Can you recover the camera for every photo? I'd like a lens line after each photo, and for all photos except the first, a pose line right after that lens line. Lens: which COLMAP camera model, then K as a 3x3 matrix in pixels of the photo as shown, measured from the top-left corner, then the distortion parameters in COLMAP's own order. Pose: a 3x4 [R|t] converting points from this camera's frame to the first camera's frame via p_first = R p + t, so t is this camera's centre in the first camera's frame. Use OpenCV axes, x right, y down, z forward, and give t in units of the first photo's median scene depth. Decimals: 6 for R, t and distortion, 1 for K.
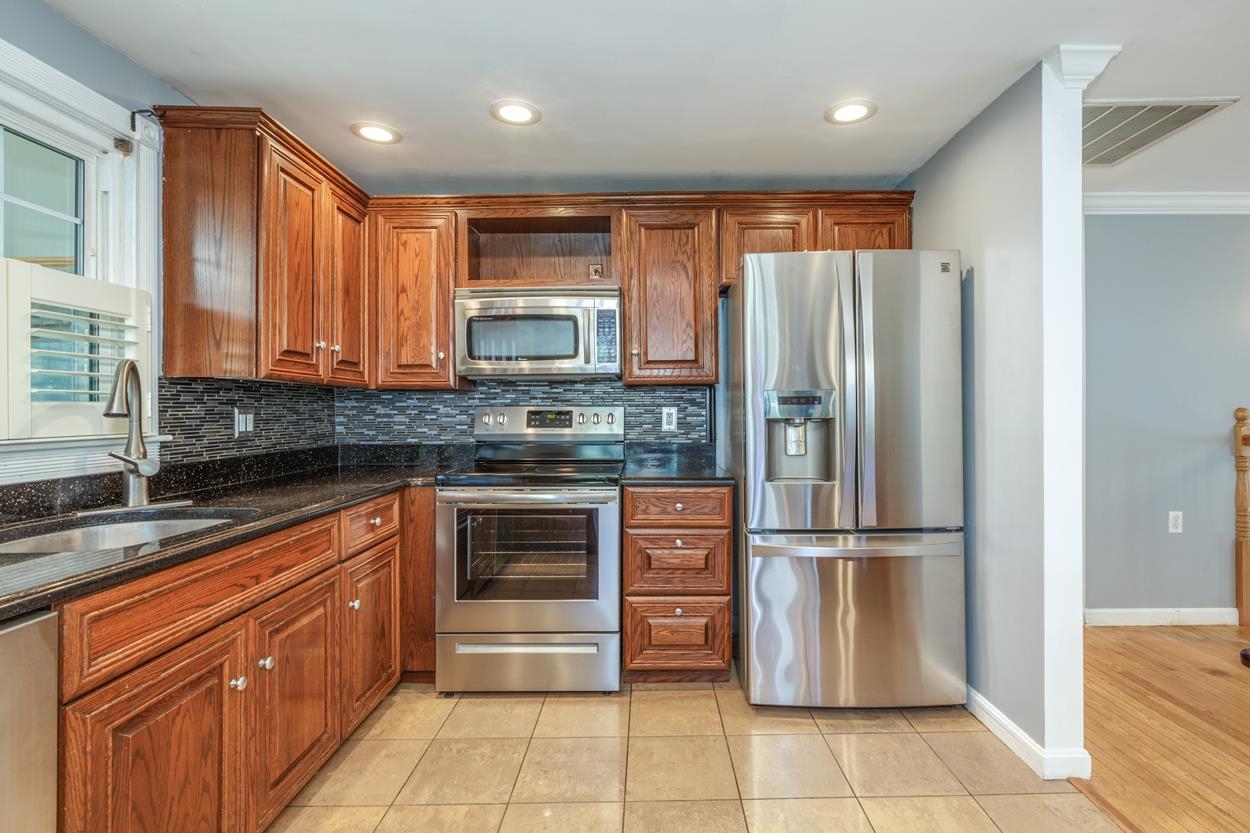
lens RADIAL K [[580.3, 0, 621.2], [0, 580.3, 406.7], [0, 0, 1]] dist [0.000168, 0.000531]
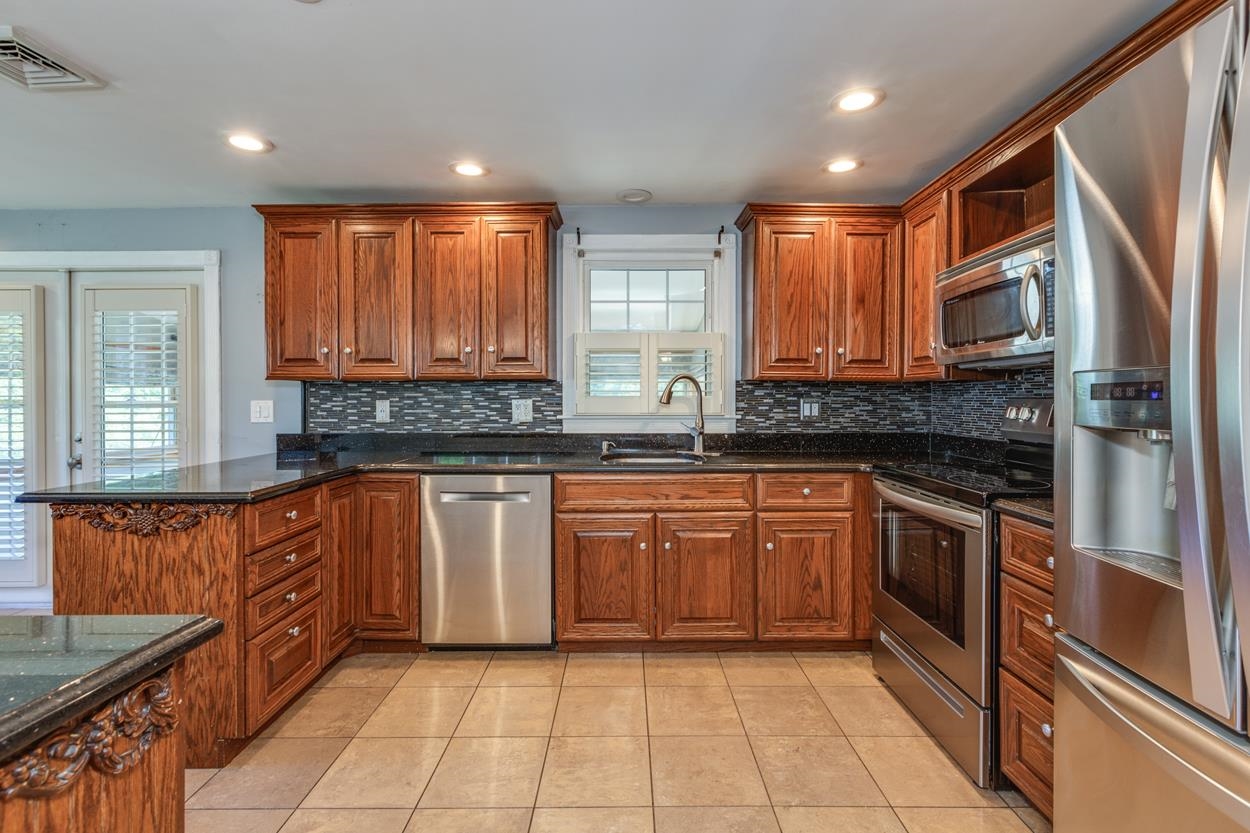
lens RADIAL K [[526.4, 0, 629.3], [0, 526.4, 399.6], [0, 0, 1]] dist [0.000388, 0.000141]
pose [[0.051051, 0.007223, -0.998670, 0.566029], [0.003718, 0.999966, 0.007423, -0.006768], [0.998689, -0.004092, 0.051022, 0.467360]]
